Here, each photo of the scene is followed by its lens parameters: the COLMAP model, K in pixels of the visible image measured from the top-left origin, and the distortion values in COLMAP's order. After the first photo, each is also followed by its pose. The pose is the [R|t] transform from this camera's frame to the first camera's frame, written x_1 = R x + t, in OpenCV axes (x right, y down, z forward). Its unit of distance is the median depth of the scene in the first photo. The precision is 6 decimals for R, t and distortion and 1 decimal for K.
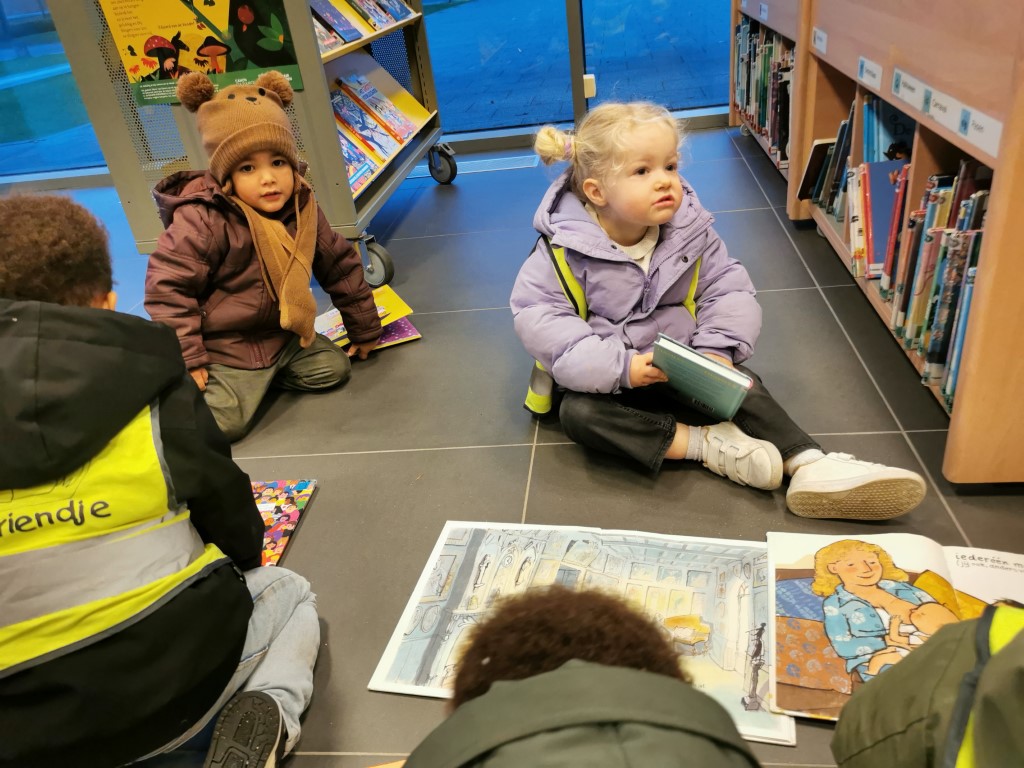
lens RADIAL K [[791.2, 0, 505.9], [0, 791.2, 381.7], [0, 0, 1]] dist [0.060299, -0.061191]
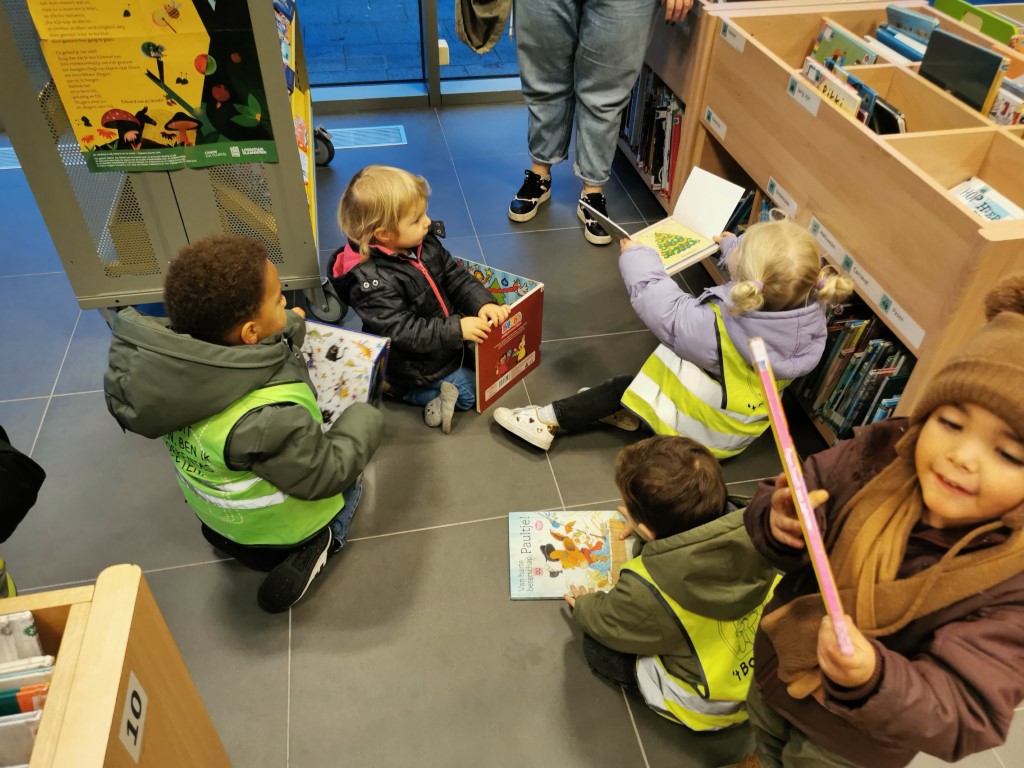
lens RADIAL K [[791.2, 0, 505.9], [0, 791.2, 381.7], [0, 0, 1]] dist [0.060299, -0.061191]
pose [[0.943575, -0.095648, 0.317045, -0.330784], [0.032110, 0.979295, 0.199875, -0.287102], [-0.329599, -0.178417, 0.927110, -0.094297]]
